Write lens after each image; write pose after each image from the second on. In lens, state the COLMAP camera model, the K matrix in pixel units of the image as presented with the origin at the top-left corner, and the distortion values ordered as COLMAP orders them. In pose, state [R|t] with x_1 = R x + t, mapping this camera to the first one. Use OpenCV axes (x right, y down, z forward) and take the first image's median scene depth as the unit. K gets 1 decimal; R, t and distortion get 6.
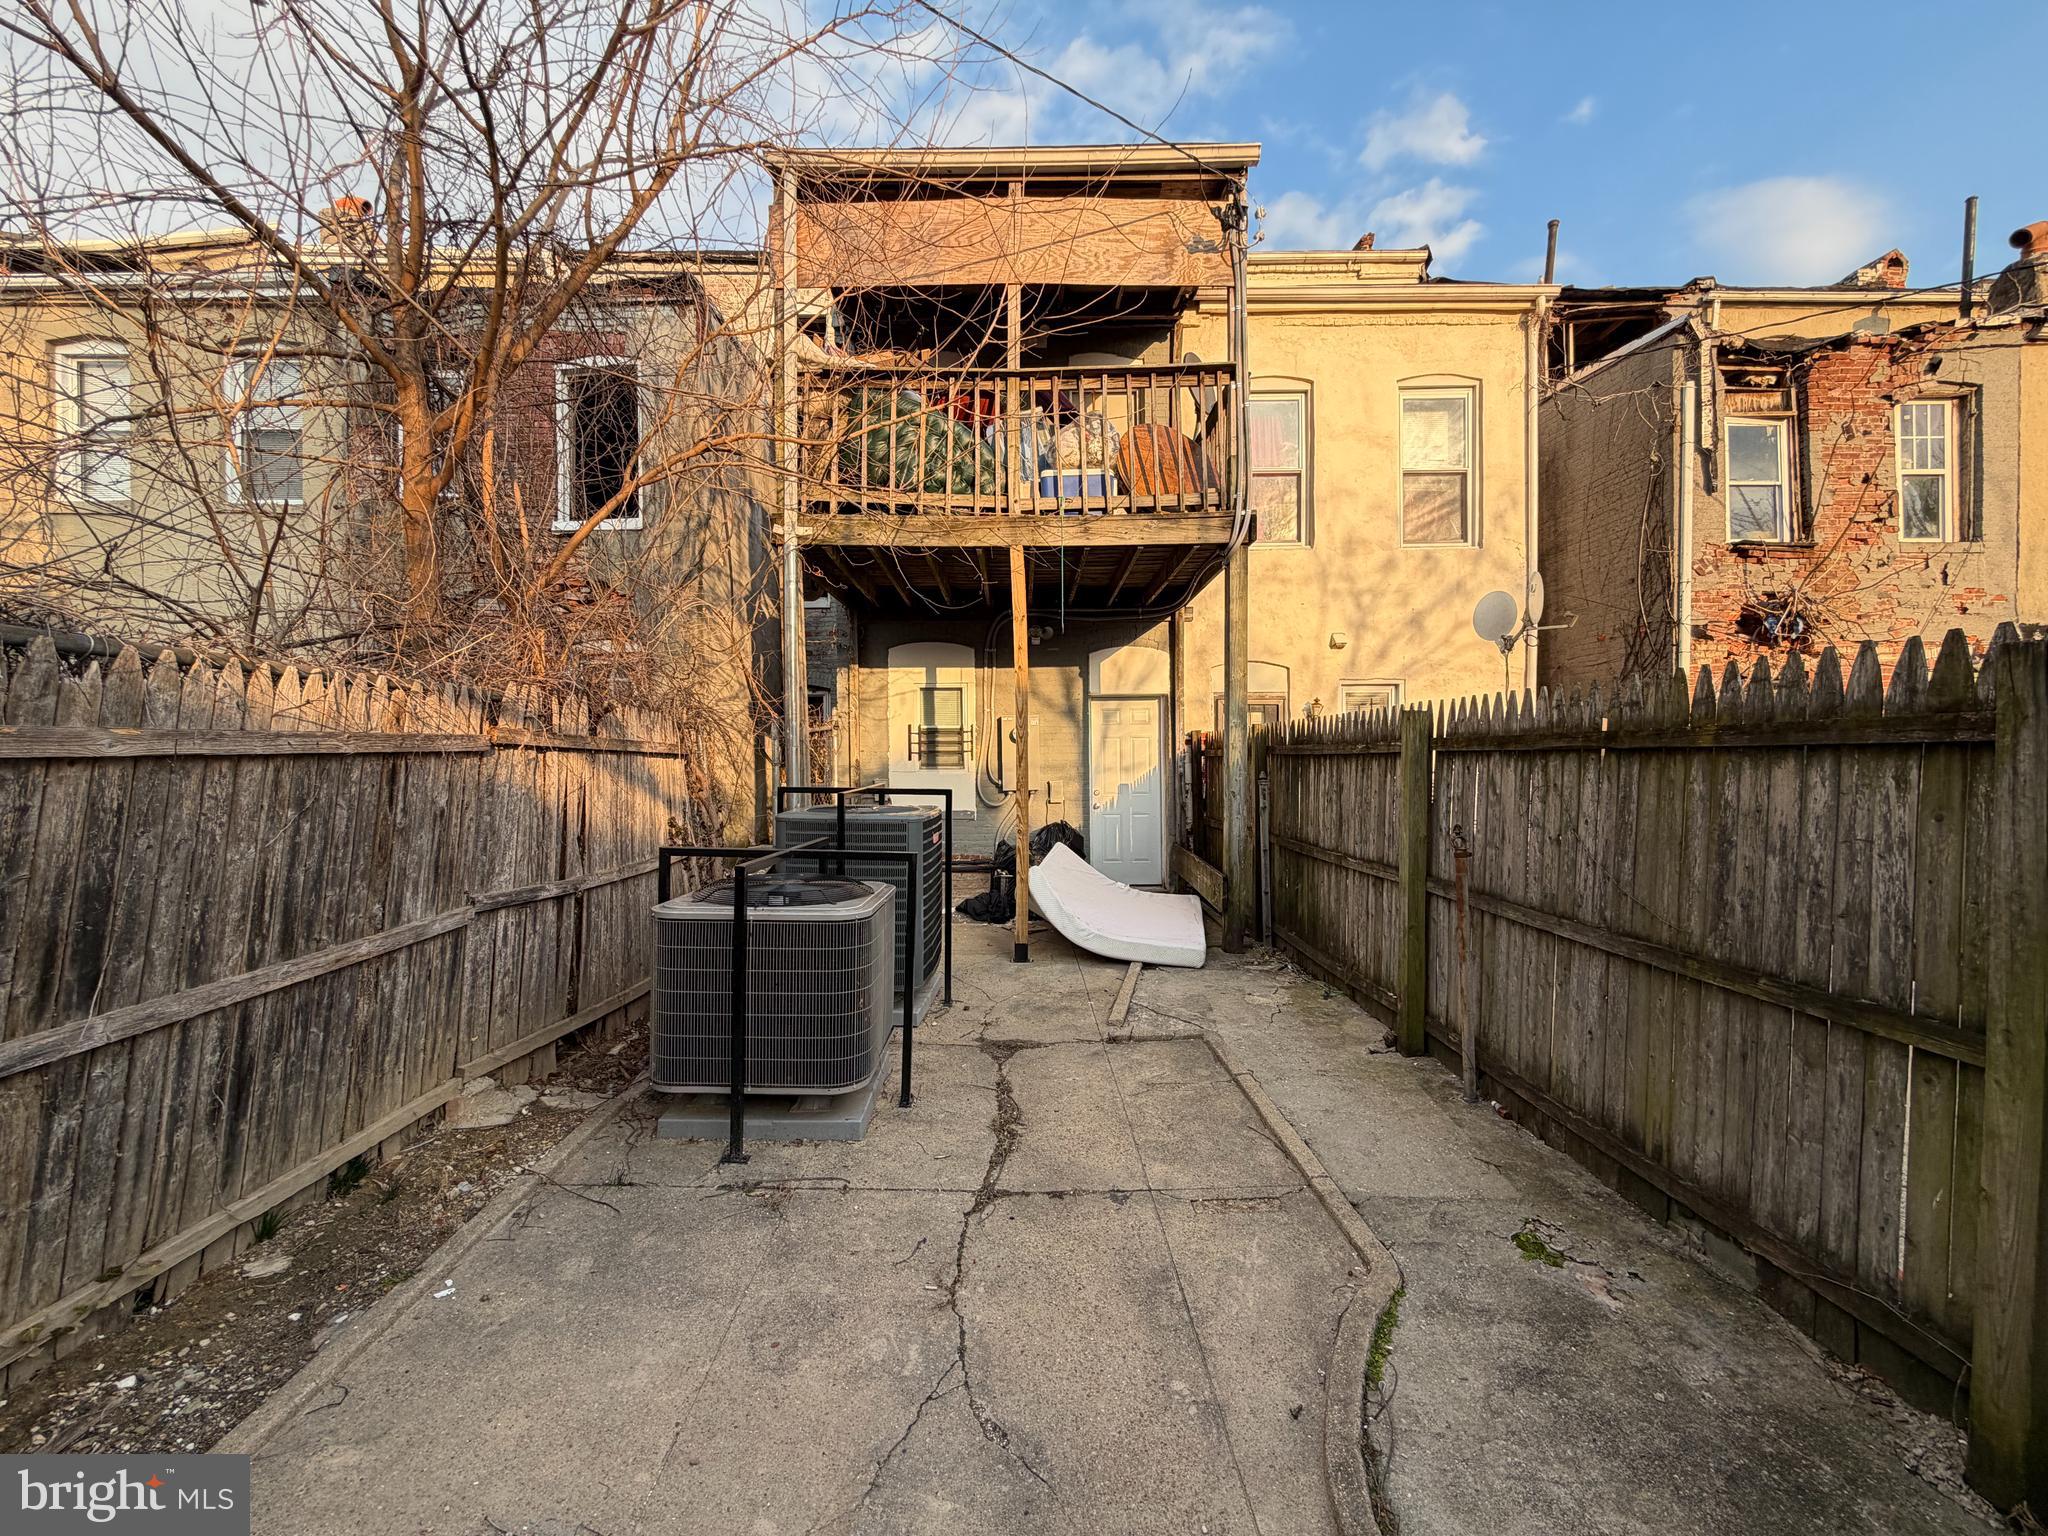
lens RADIAL K [[816.4, 0, 1018.4], [0, 816.4, 765.6], [0, 0, 1]] dist [-0.000904, -0.000129]
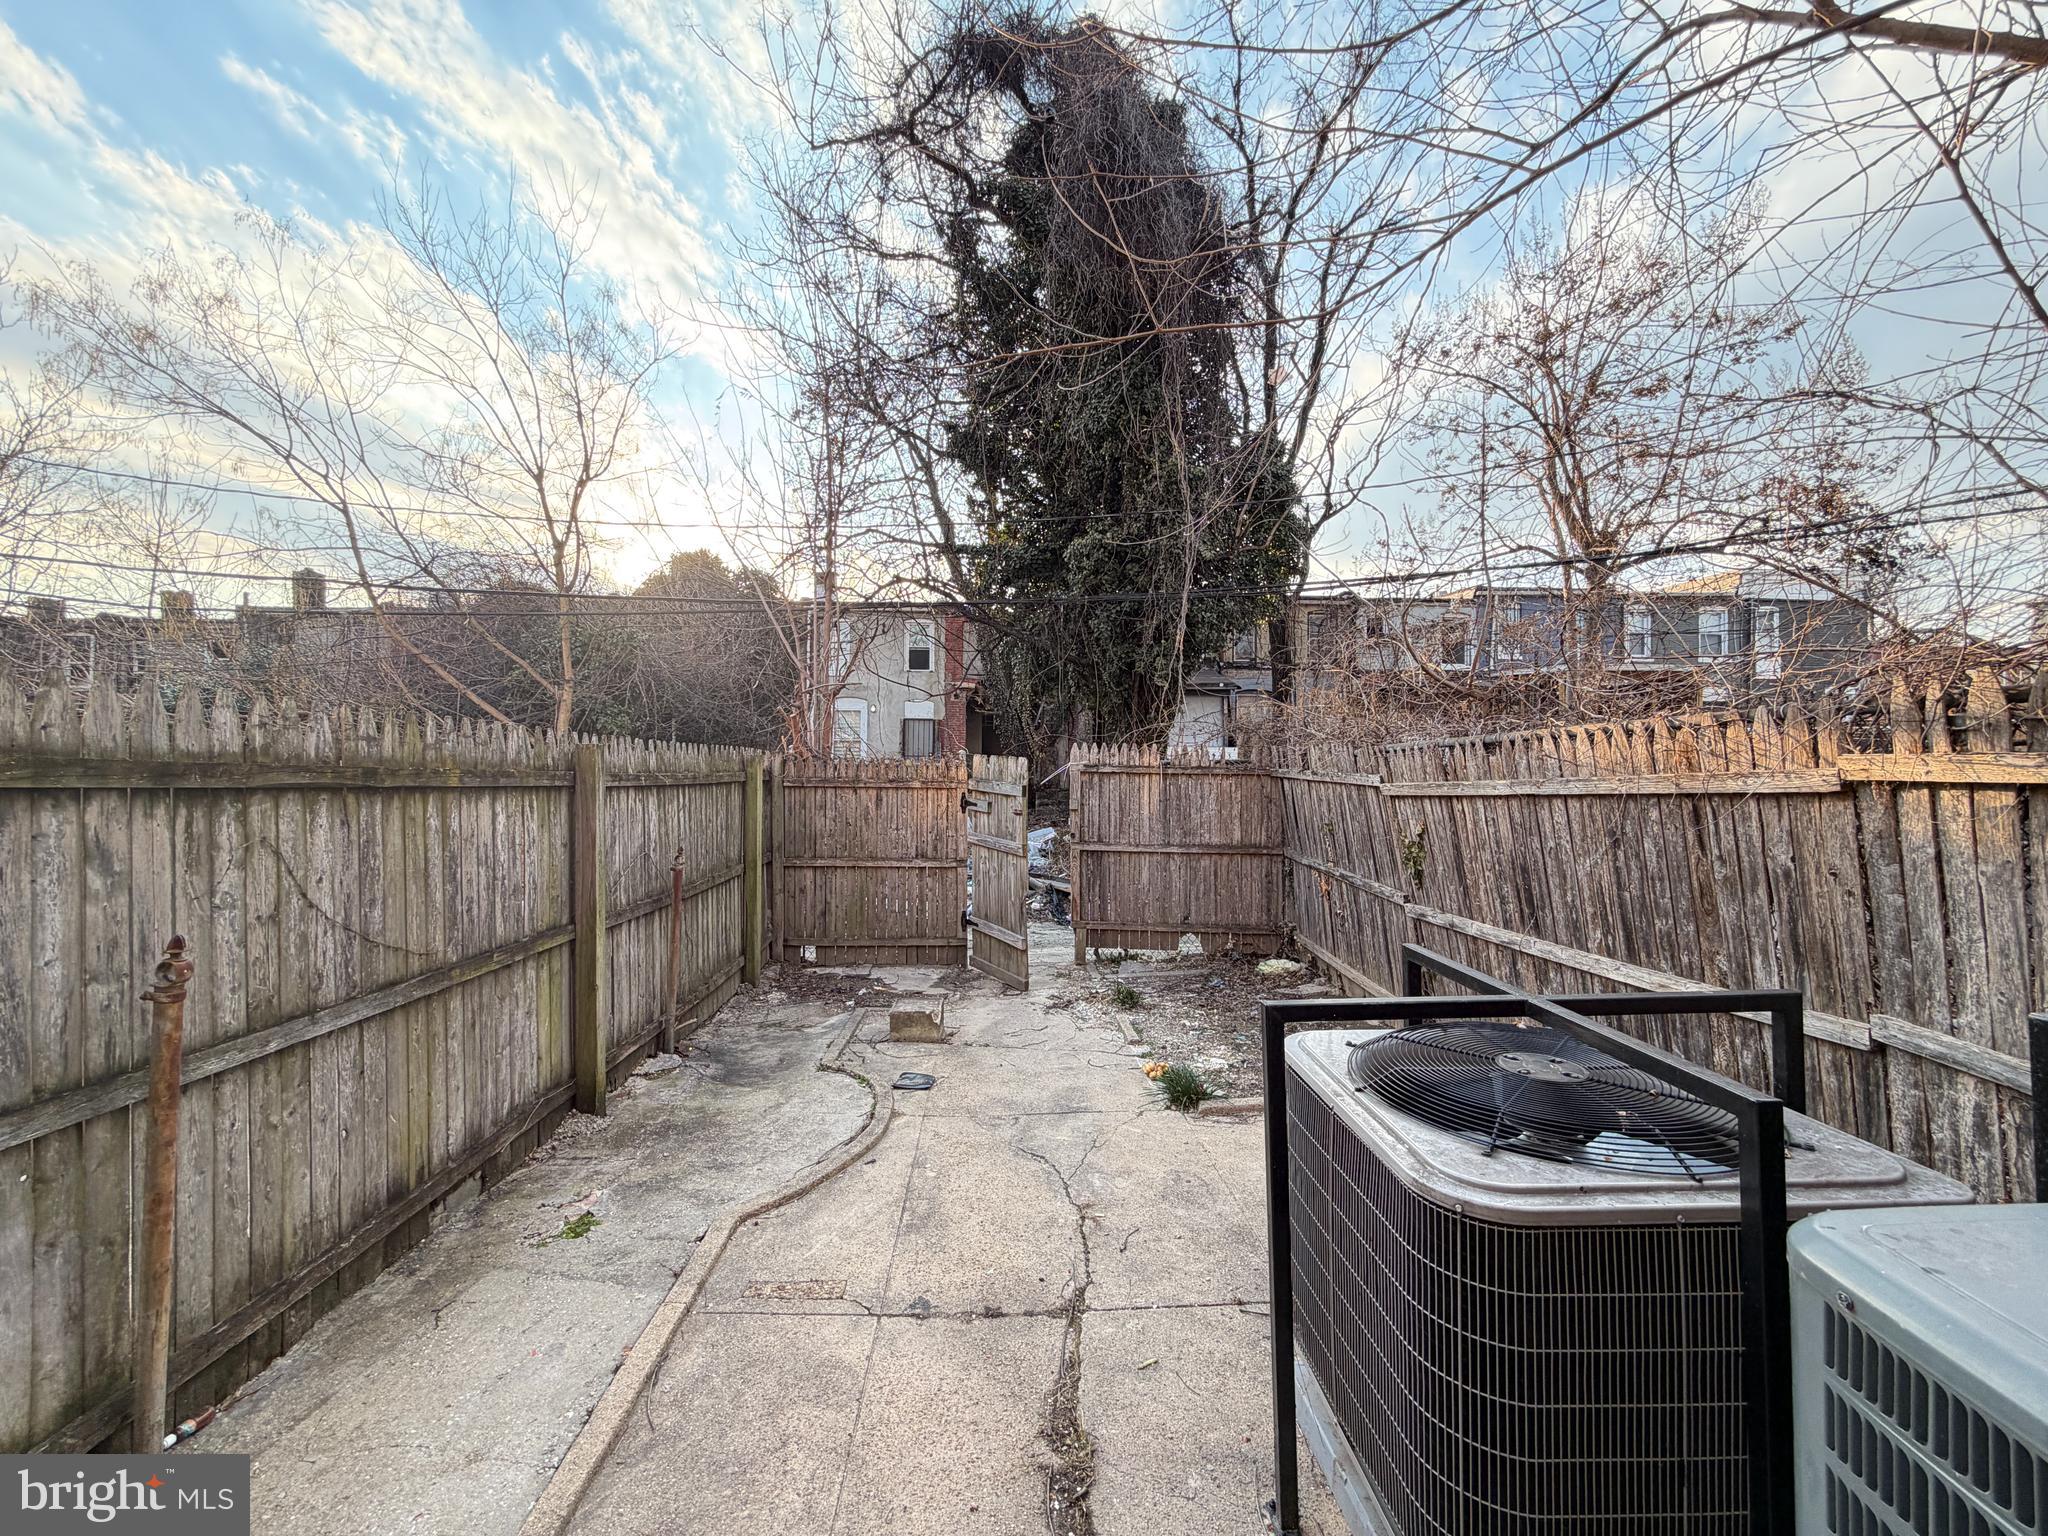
lens RADIAL K [[816.4, 0, 1022.3], [0, 816.4, 774.7], [0, 0, 1]] dist [-0.000904, -0.000129]
pose [[-0.999670, -0.002437, -0.025563, 0.046685], [-0.002342, 0.999990, -0.003728, -0.038033], [0.025572, -0.003667, -0.999666, 2.223506]]
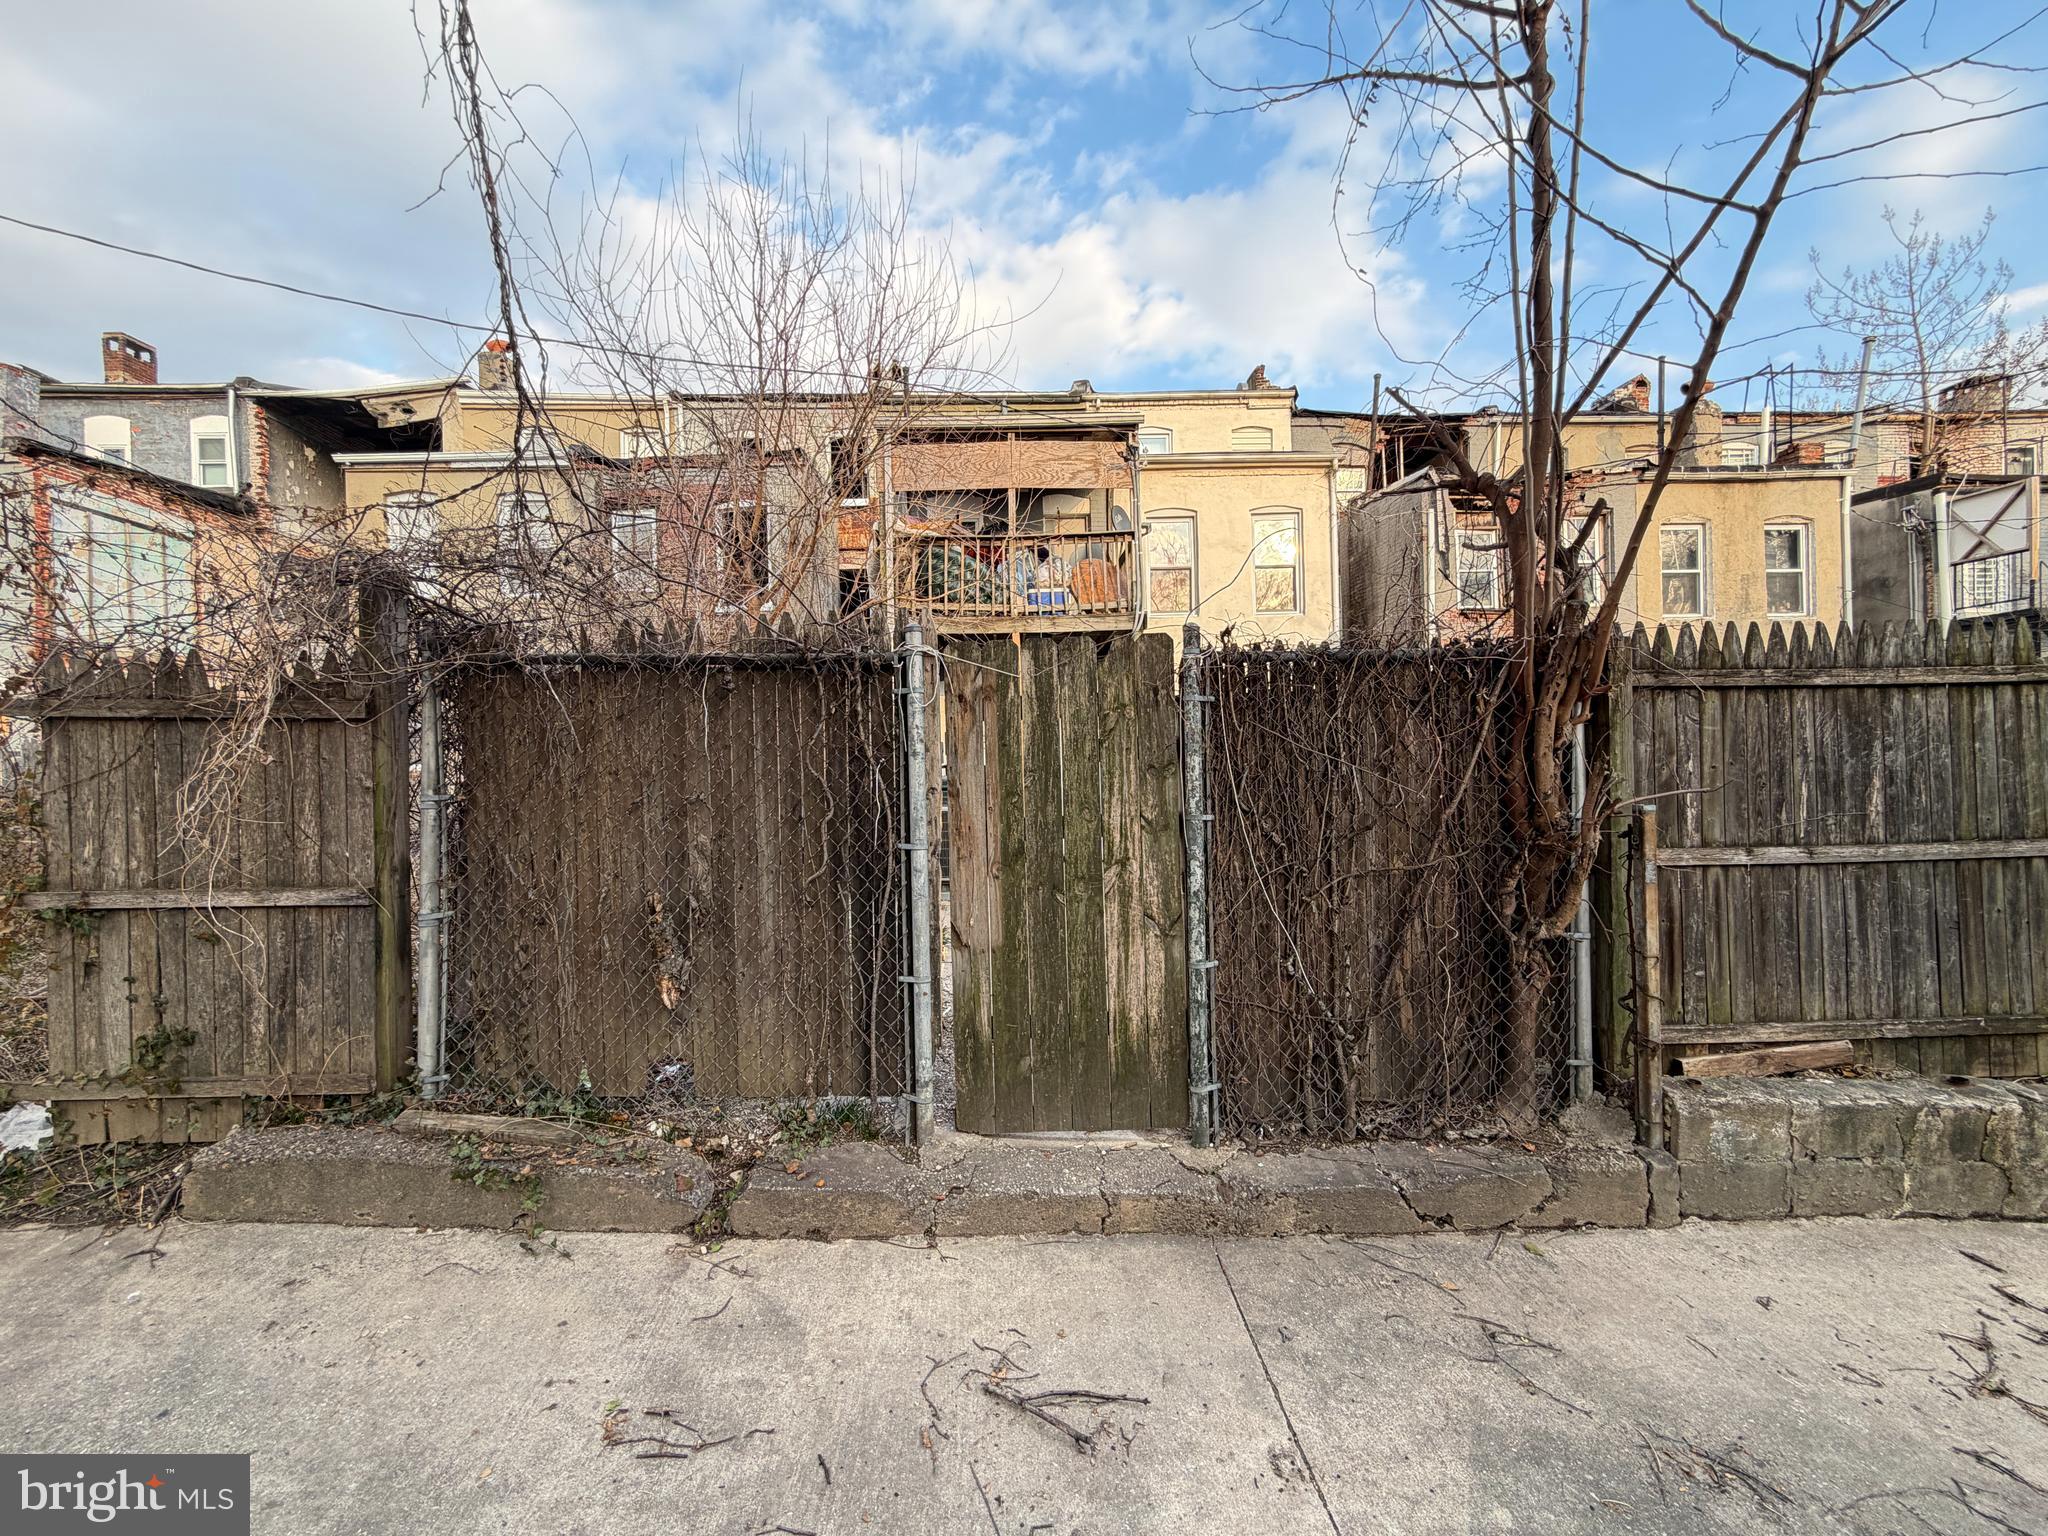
lens RADIAL K [[816.4, 0, 1019.0], [0, 816.4, 761.4], [0, 0, 1]] dist [-0.000904, -0.000129]
pose [[0.999538, -0.016719, 0.025391, -0.031773], [0.016970, 0.999809, -0.009701, 0.024597], [-0.025224, 0.010127, 0.999631, -0.562169]]
